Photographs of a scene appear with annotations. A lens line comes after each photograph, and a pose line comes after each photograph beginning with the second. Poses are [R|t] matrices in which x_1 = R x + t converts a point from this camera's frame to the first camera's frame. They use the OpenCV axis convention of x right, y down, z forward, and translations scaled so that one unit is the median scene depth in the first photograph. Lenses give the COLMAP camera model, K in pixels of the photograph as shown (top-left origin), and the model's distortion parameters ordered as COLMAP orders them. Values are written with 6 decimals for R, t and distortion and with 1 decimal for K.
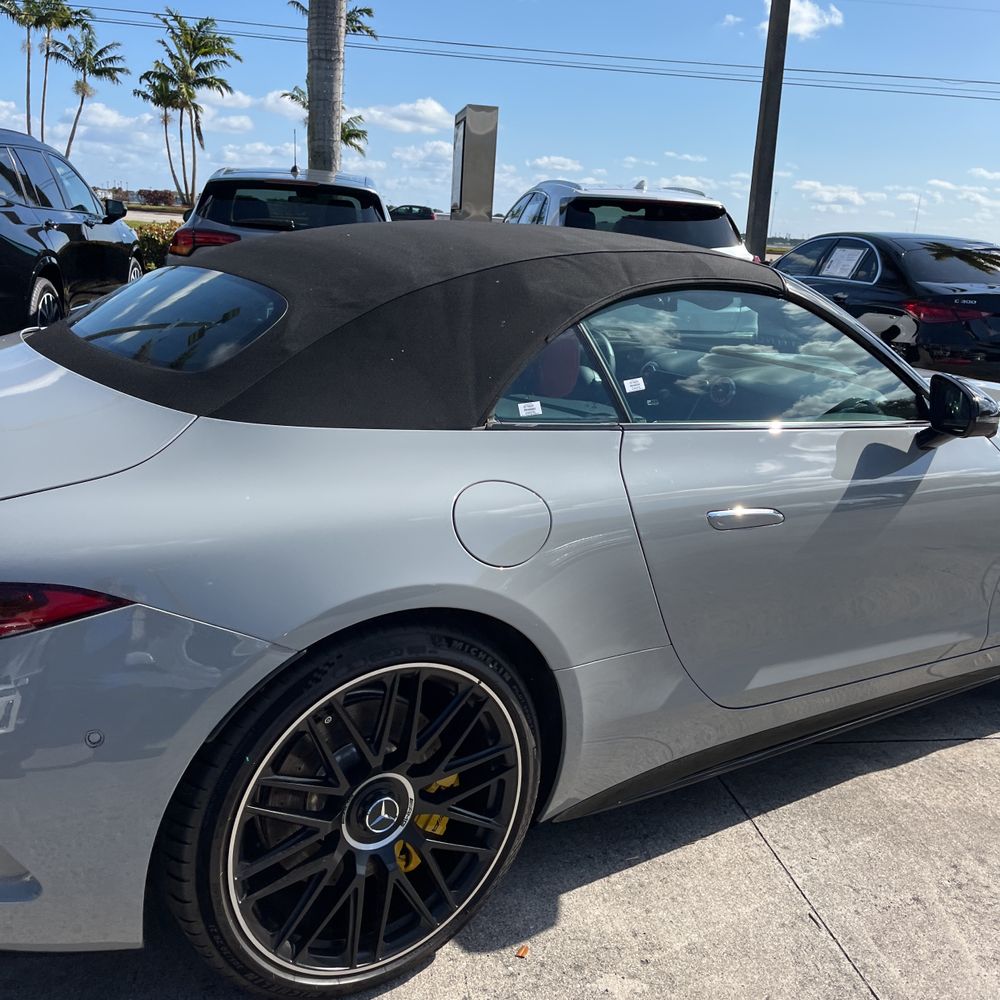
lens RADIAL K [[1004.3, 0, 497.4], [0, 1004.3, 500.9], [0, 0, 1]] dist [0.065281, -0.118689]
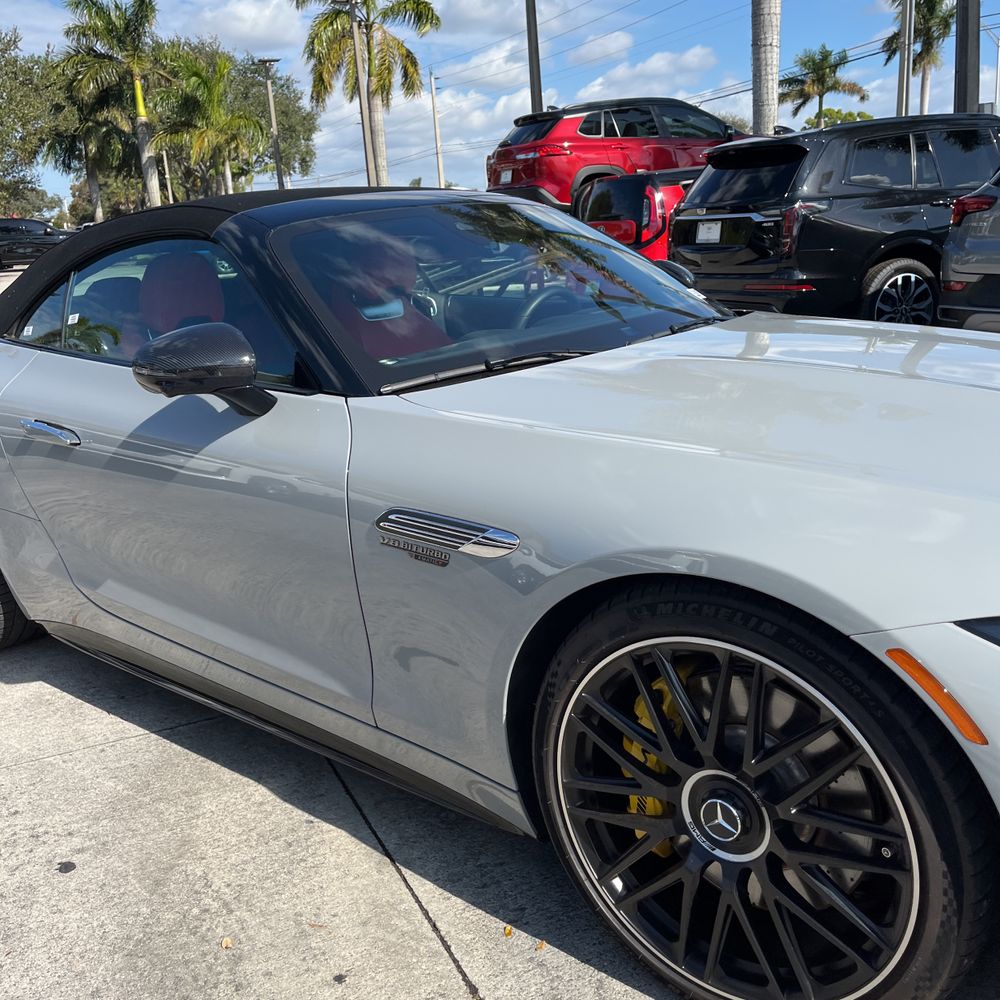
lens RADIAL K [[1004.1, 0, 501.4], [0, 1004.1, 498.4], [0, 0, 1]] dist [0.042151, -0.042318]
pose [[0.272933, 0.176459, -0.945711, 1.695193], [-0.176760, 0.975497, 0.131004, -0.171235], [0.945655, 0.131409, 0.297436, 1.280918]]
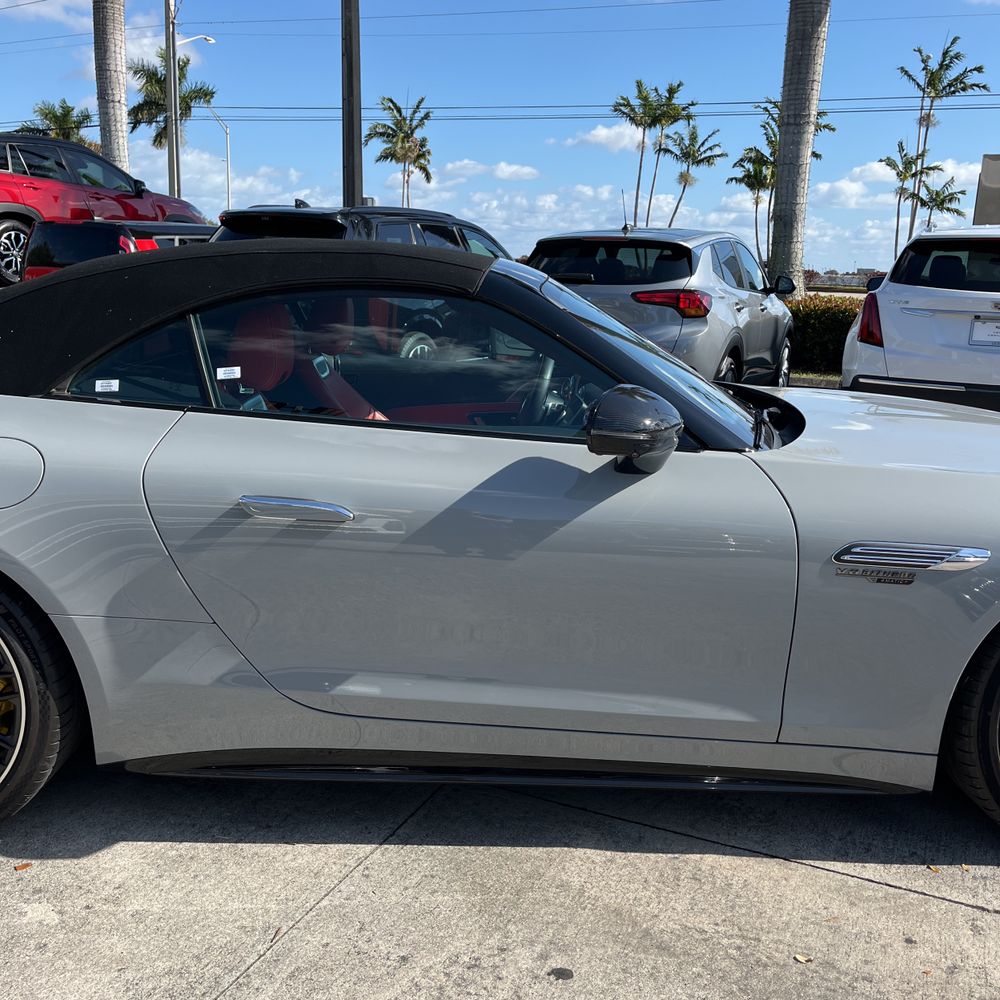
lens RADIAL K [[1004.1, 0, 501.4], [0, 1004.1, 498.4], [0, 0, 1]] dist [0.042151, -0.042318]
pose [[0.838080, 0.087049, -0.538557, 1.058749], [-0.126846, 0.991225, -0.037178, 0.019986], [0.530595, 0.099472, 0.841768, 0.307618]]
